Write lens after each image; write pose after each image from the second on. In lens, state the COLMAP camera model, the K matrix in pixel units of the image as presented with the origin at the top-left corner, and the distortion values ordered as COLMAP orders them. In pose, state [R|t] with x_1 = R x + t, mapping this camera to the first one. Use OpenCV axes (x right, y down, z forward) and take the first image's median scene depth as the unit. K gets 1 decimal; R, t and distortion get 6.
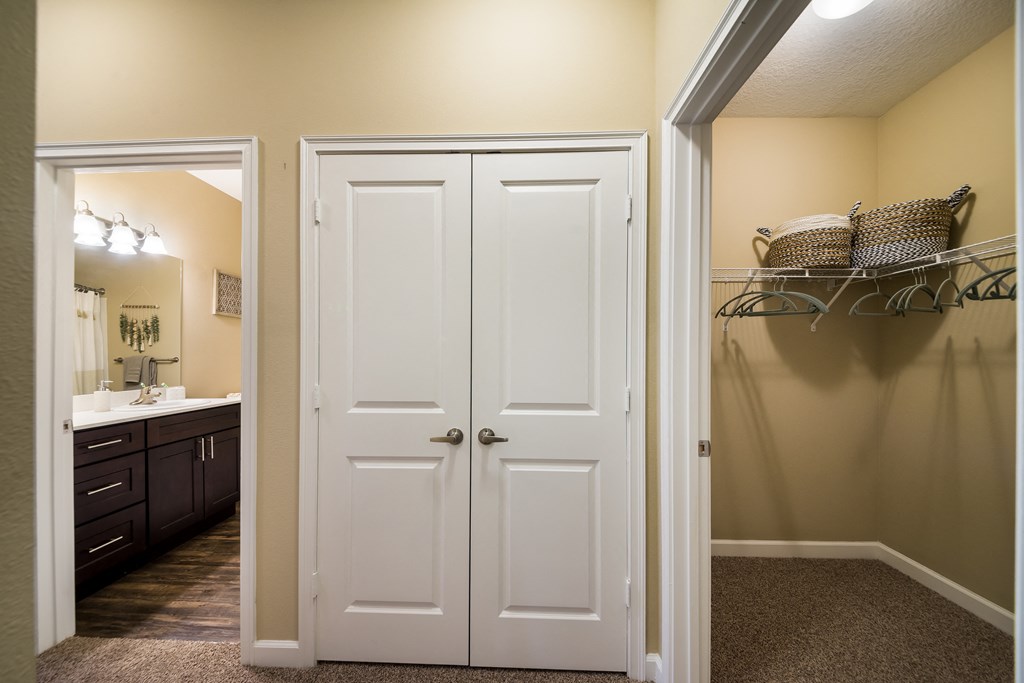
lens RADIAL K [[362.8, 0, 516.0], [0, 362.8, 345.4], [0, 0, 1]] dist [0.001283, -0.009539]
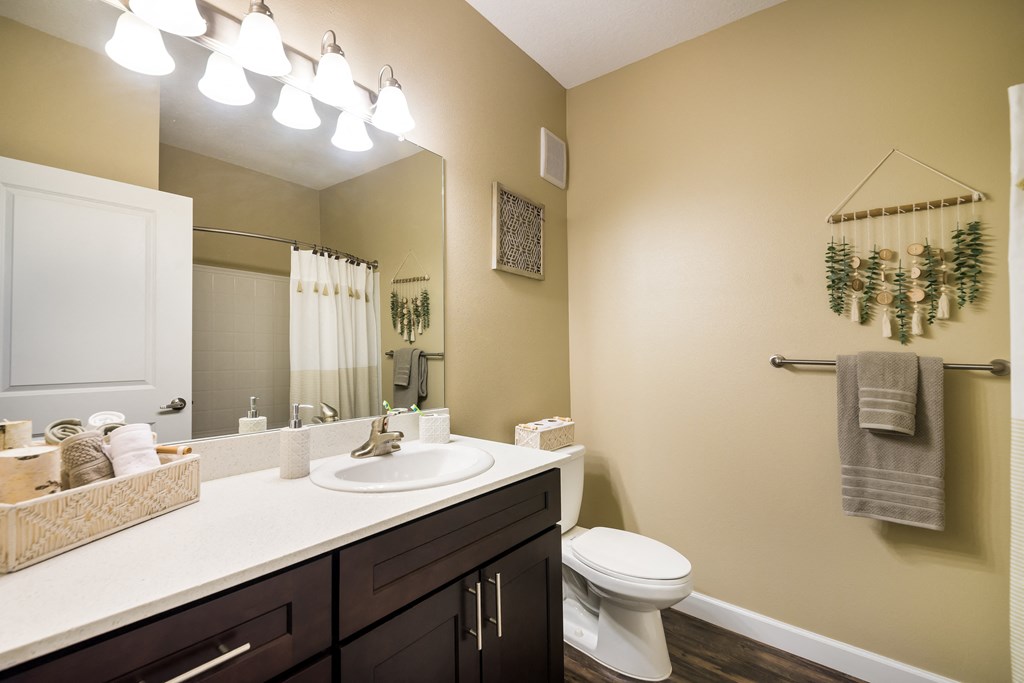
lens RADIAL K [[362.8, 0, 516.0], [0, 362.8, 345.4], [0, 0, 1]] dist [0.001283, -0.009539]
pose [[0.817739, 0.001037, -0.575588, -0.471913], [0.006169, 0.999925, 0.010565, 0.017563], [0.575556, -0.012190, 0.817672, 0.546083]]
